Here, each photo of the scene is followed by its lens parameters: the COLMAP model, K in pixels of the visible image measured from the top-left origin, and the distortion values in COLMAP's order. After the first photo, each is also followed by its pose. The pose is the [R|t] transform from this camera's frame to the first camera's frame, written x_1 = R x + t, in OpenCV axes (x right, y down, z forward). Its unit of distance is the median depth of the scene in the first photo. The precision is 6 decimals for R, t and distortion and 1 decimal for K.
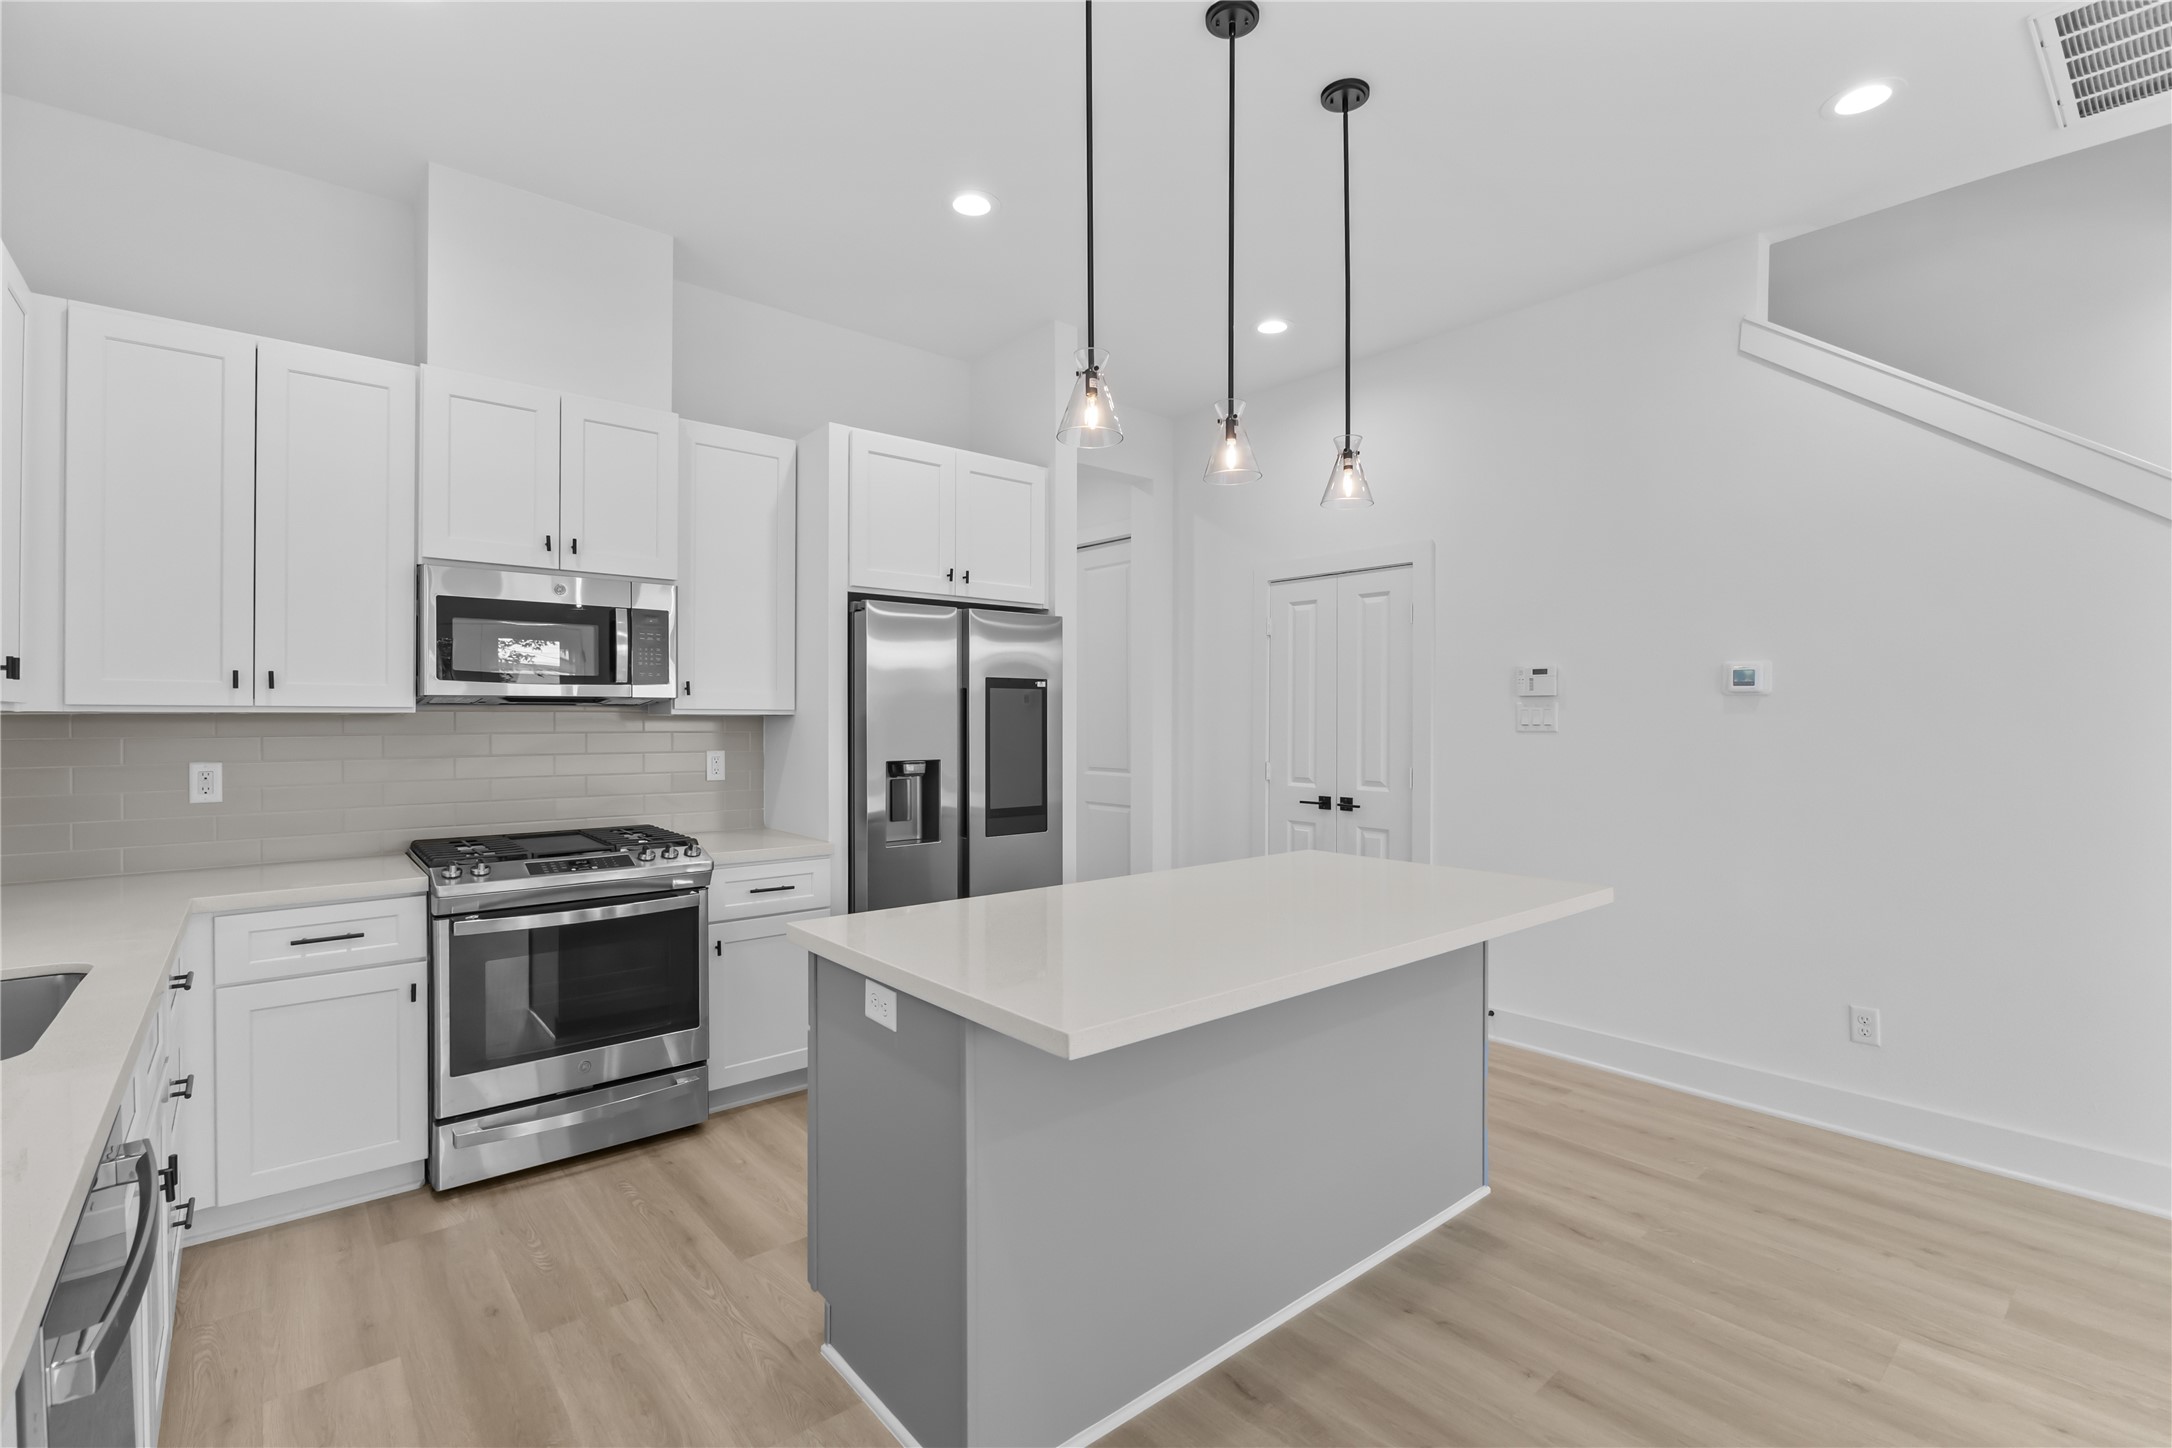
lens RADIAL K [[977.8, 0, 1088.3], [0, 977.8, 717.1], [0, 0, 1]] dist [-0.006353, -0.001084]
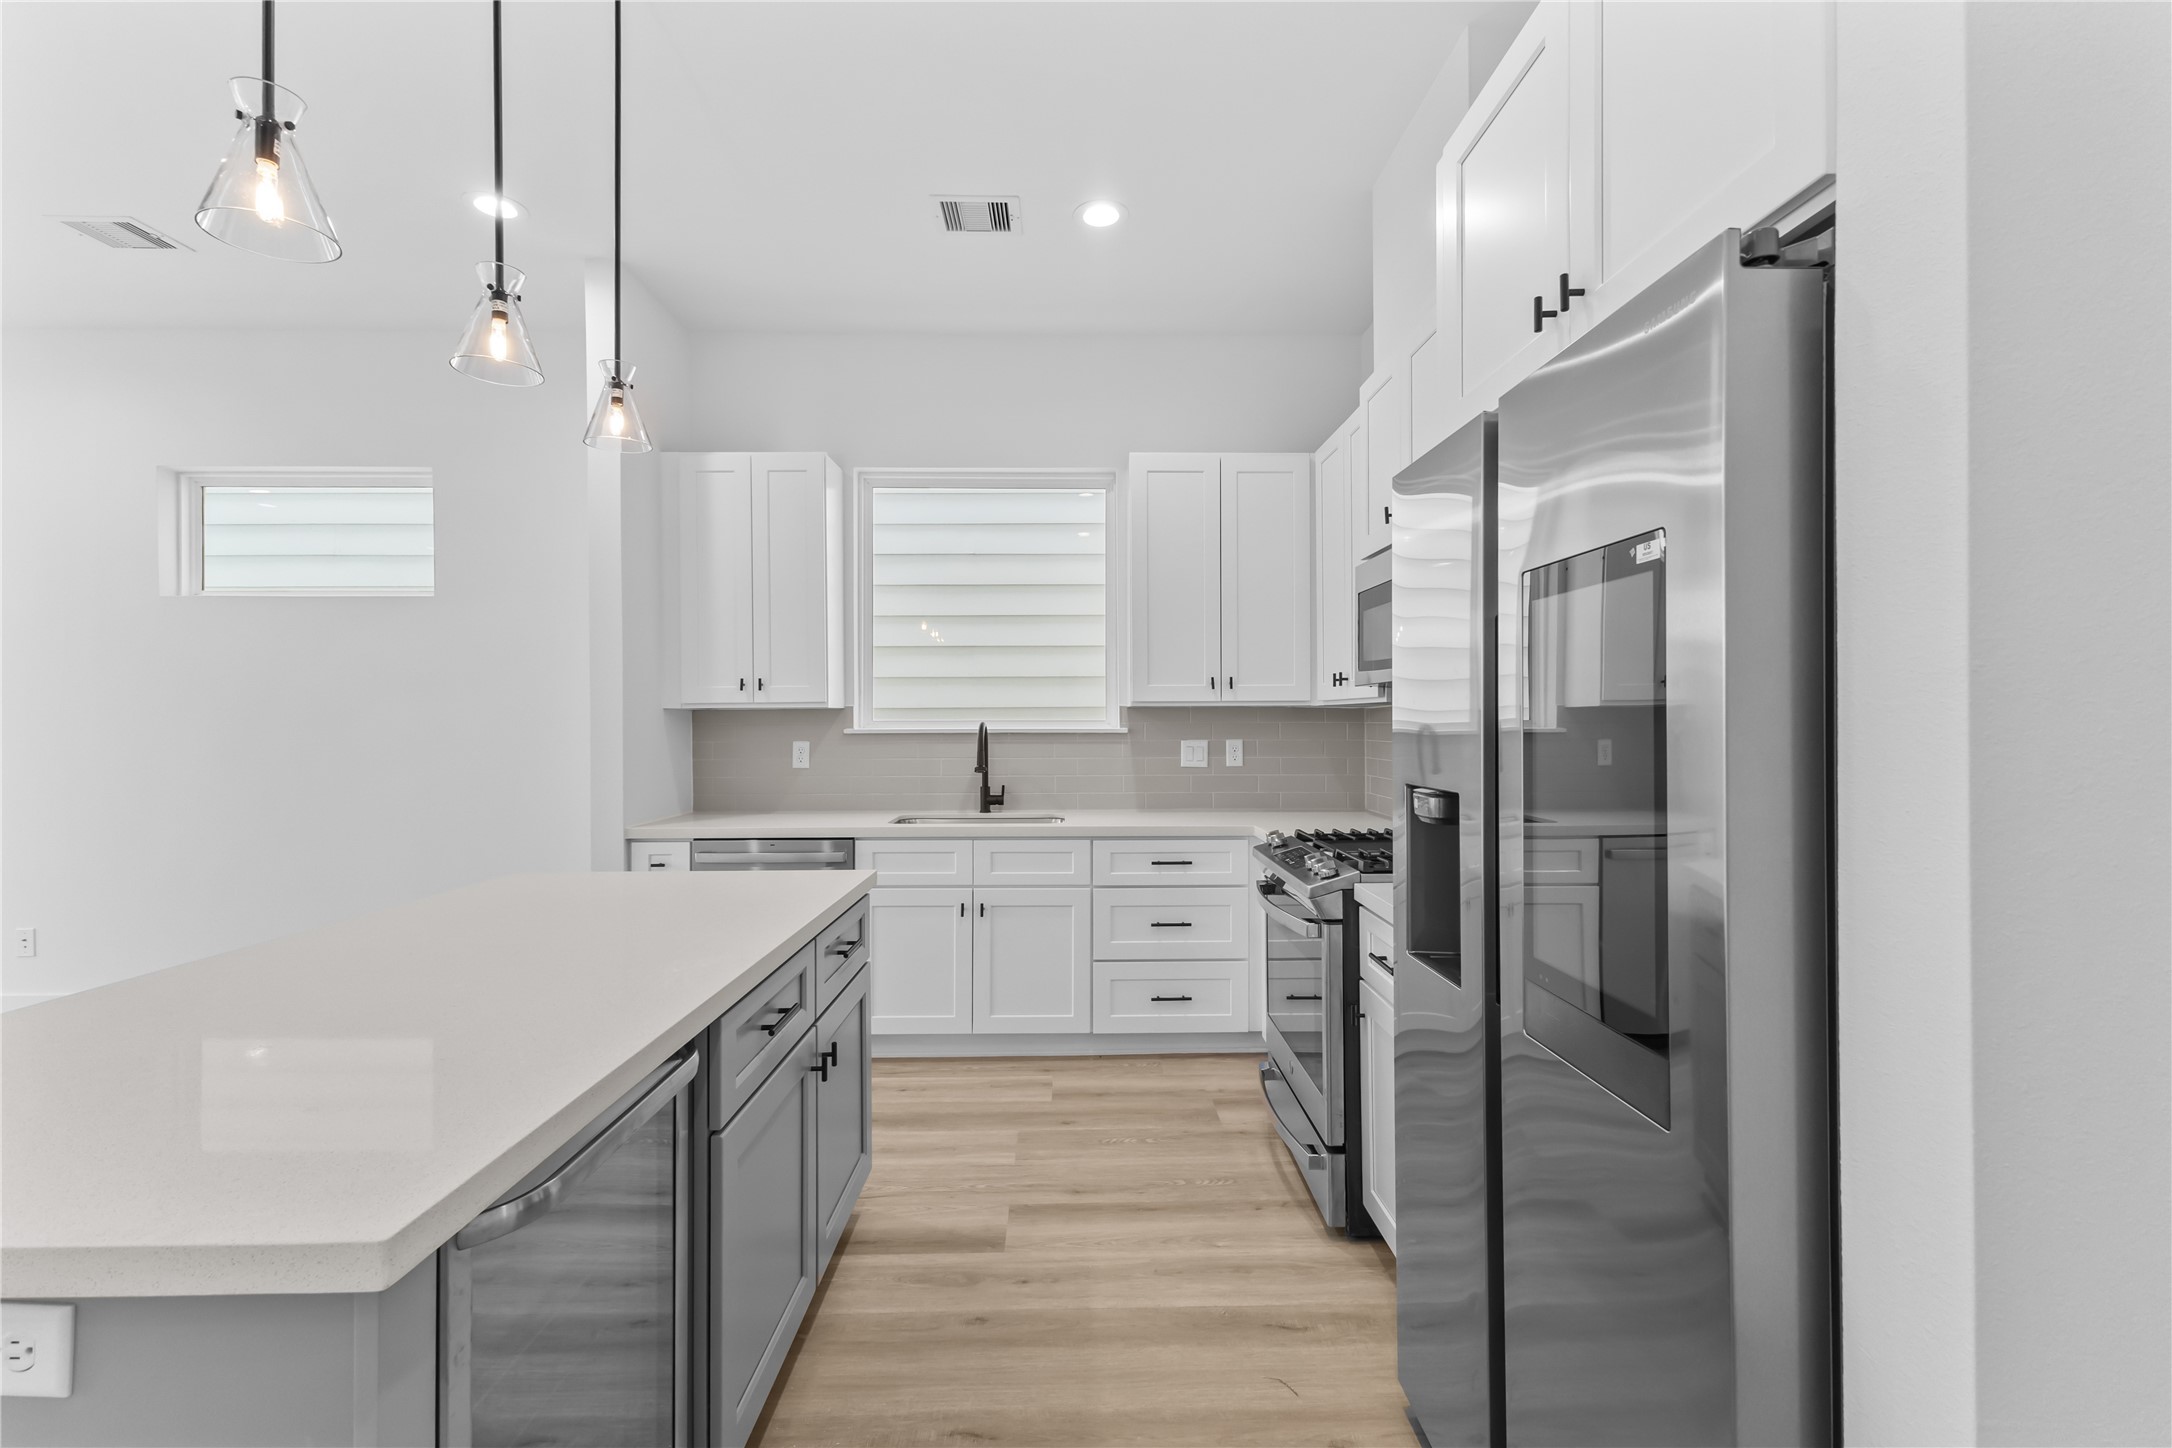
lens RADIAL K [[941.4, 0, 1085.7], [0, 941.4, 715.5], [0, 0, 1]] dist [0.013708, -0.003985]
pose [[-0.637073, -0.000383, -0.770804, 0.281951], [0.005605, 0.999971, -0.005129, 0.012380], [0.770783, -0.007588, -0.637052, 1.221301]]
